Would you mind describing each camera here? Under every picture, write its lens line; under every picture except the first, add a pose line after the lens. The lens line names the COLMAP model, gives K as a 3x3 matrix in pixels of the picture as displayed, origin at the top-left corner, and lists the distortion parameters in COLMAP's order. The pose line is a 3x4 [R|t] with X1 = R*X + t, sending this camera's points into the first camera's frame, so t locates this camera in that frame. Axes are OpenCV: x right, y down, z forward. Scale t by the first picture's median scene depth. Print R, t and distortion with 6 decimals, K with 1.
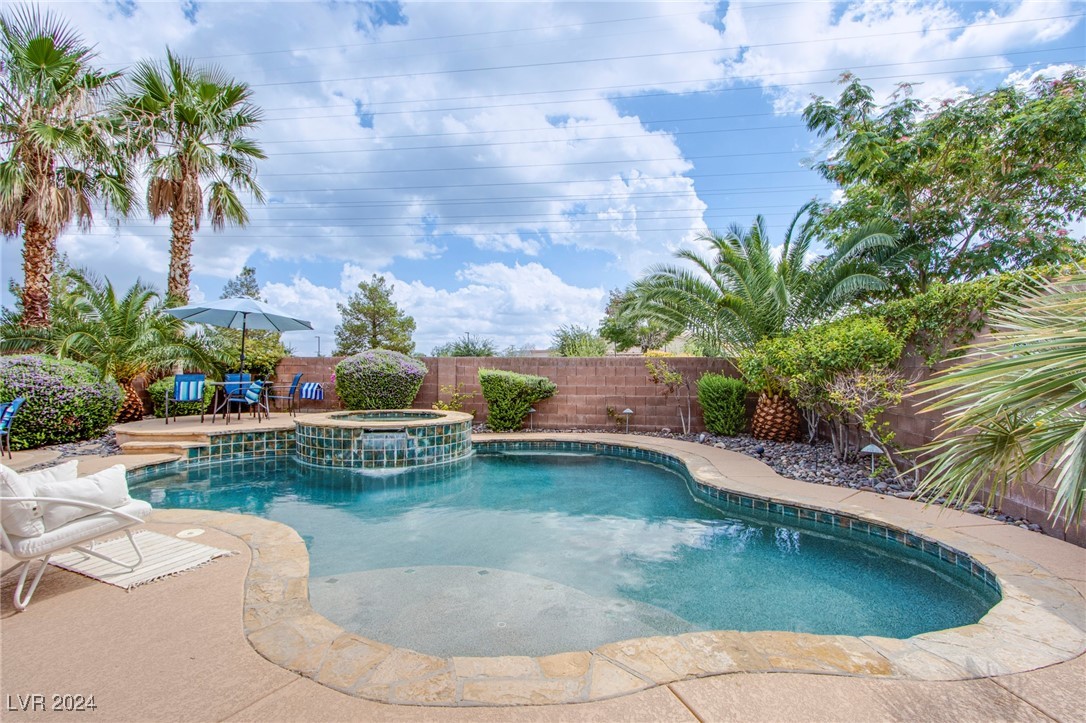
lens RADIAL K [[514.4, 0, 537.2], [0, 514.4, 363.8], [0, 0, 1]] dist [-0.012251, 0.001227]
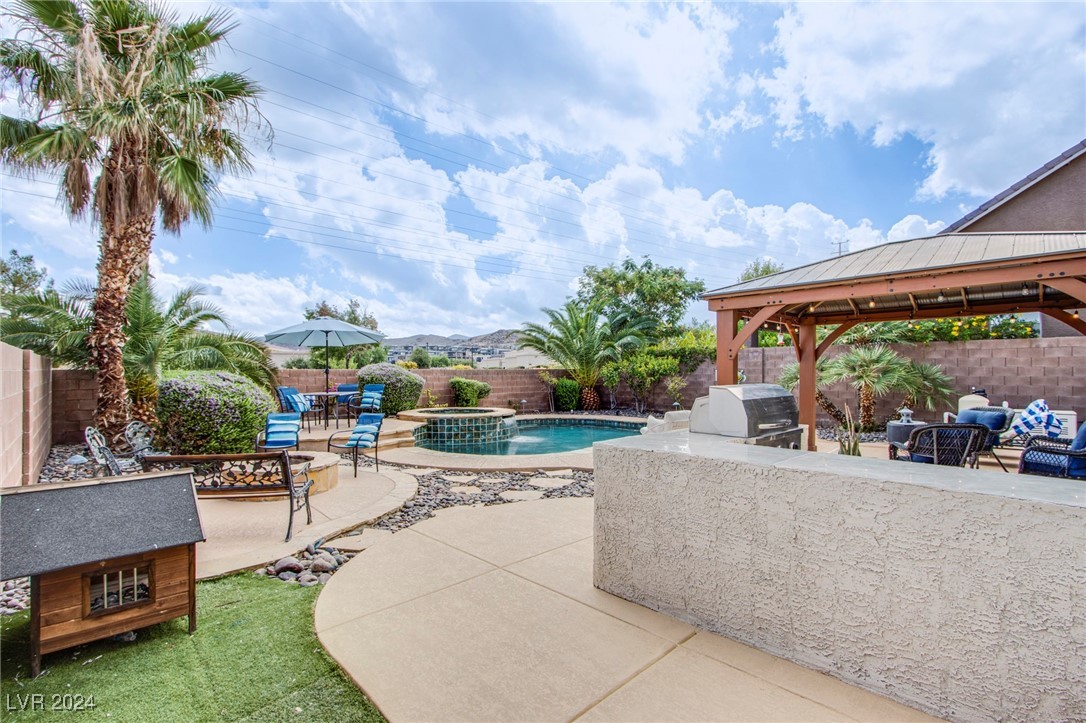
lens RADIAL K [[503.2, 0, 537.6], [0, 503.2, 366.1], [0, 0, 1]] dist [-0.016035, 0.001399]
pose [[0.605398, 0.001319, 0.795922, -1.123463], [0.001073, 0.999996, -0.002473, -0.019592], [-0.795922, 0.002351, 0.605394, -0.036616]]
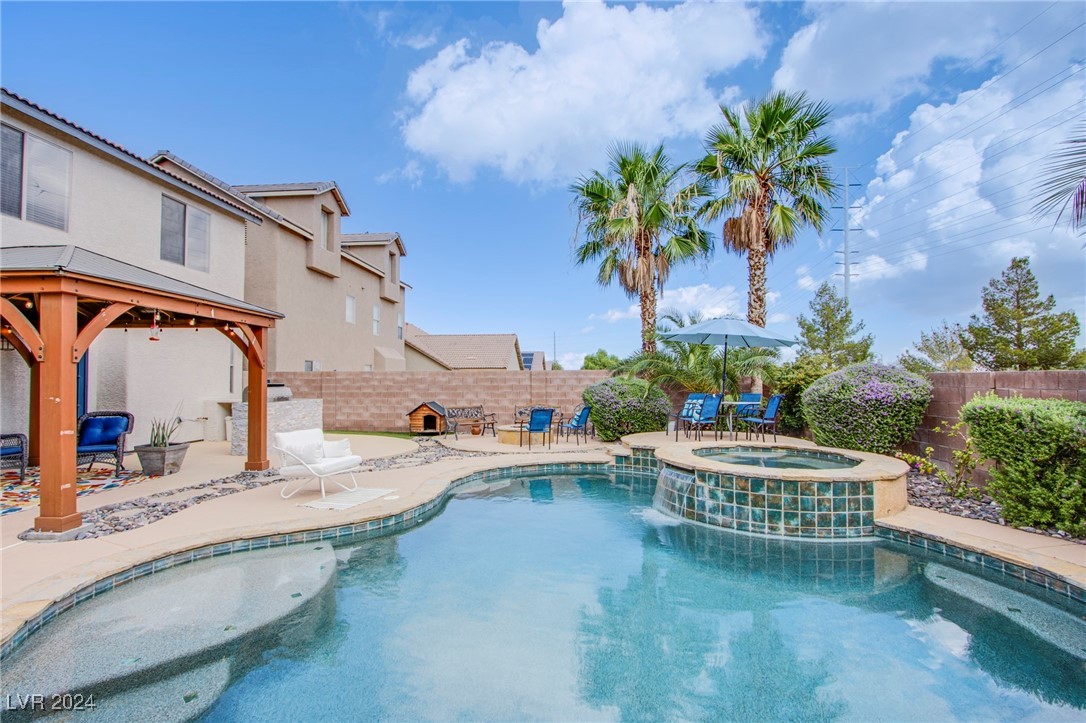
lens RADIAL K [[507.0, 0, 538.1], [0, 507.0, 366.5], [0, 0, 1]] dist [-0.014789, 0.000662]
pose [[0.094300, -0.030042, -0.995090, 0.358270], [0.006467, 0.999542, -0.029564, -0.006489], [0.995523, -0.003647, 0.094451, 0.519770]]
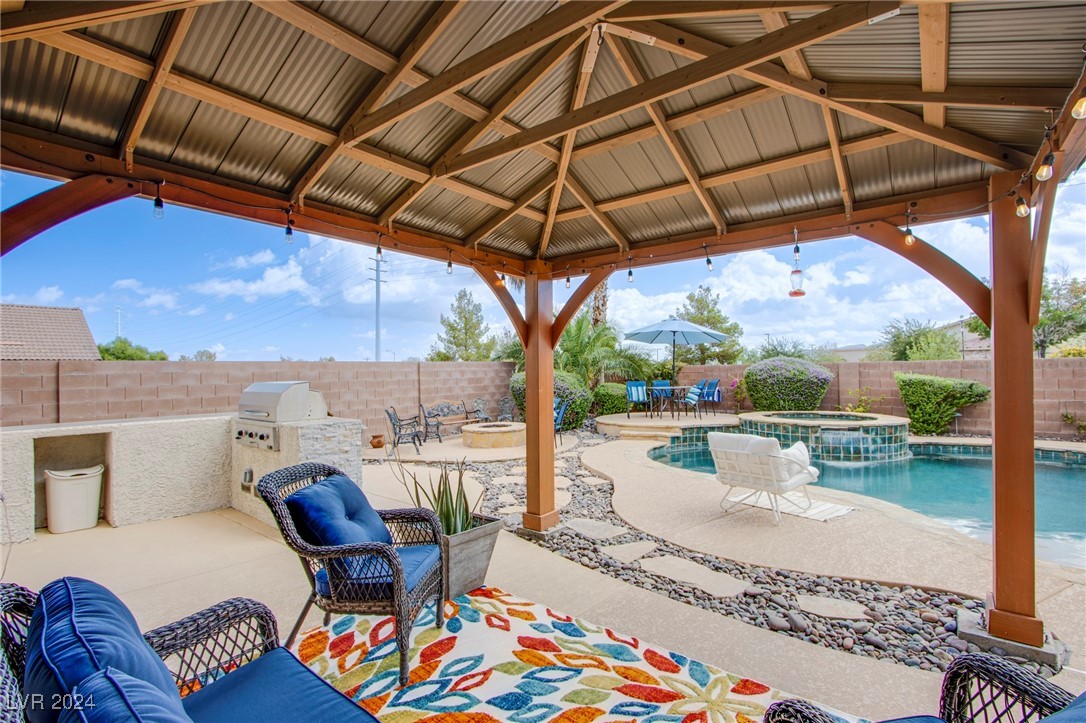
lens RADIAL K [[507.0, 0, 538.1], [0, 507.0, 366.5], [0, 0, 1]] dist [-0.014789, 0.000662]
pose [[0.867262, -0.023180, -0.497312, -0.235933], [0.022274, 0.999722, -0.007754, -0.011373], [0.497354, -0.004353, 0.867537, -0.229950]]
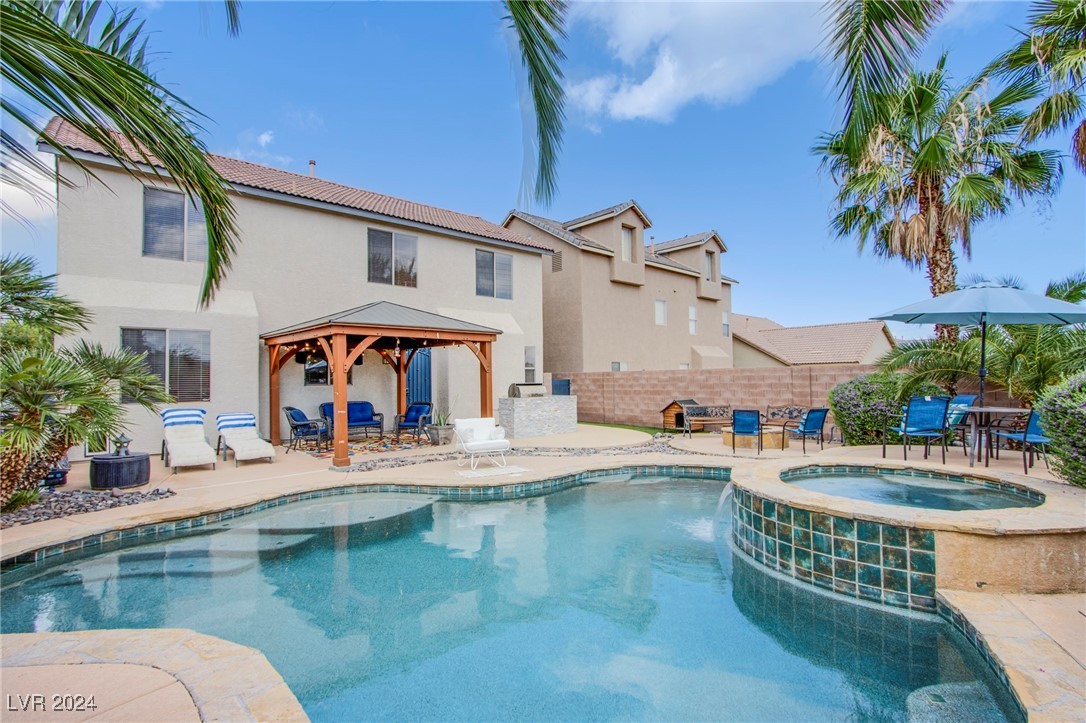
lens RADIAL K [[507.0, 0, 538.1], [0, 507.0, 366.5], [0, 0, 1]] dist [-0.014789, 0.000662]
pose [[-0.615392, -0.017092, -0.788036, 0.311415], [0.013085, 0.999406, -0.031895, -0.006172], [0.788113, -0.029940, -0.614802, 0.901583]]
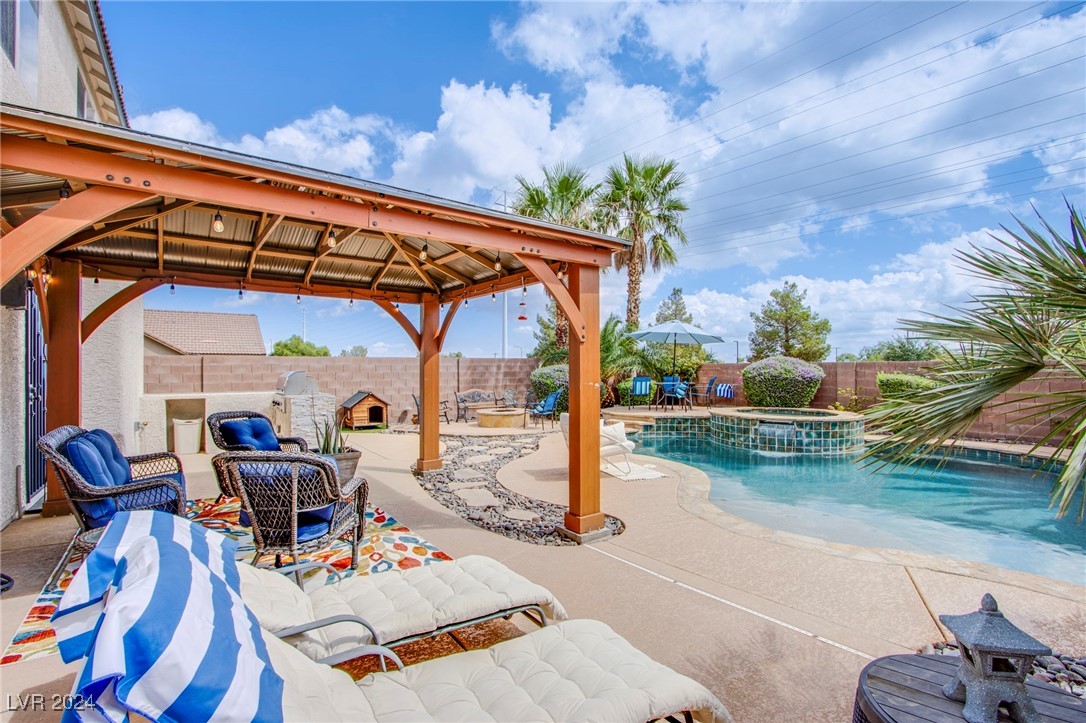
lens RADIAL K [[503.2, 0, 537.6], [0, 503.2, 366.1], [0, 0, 1]] dist [-0.016035, 0.001399]
pose [[0.707065, -0.008749, -0.707094, 0.119152], [0.008872, 0.999955, -0.003501, -0.007033], [0.707093, -0.003798, 0.707111, -0.212450]]
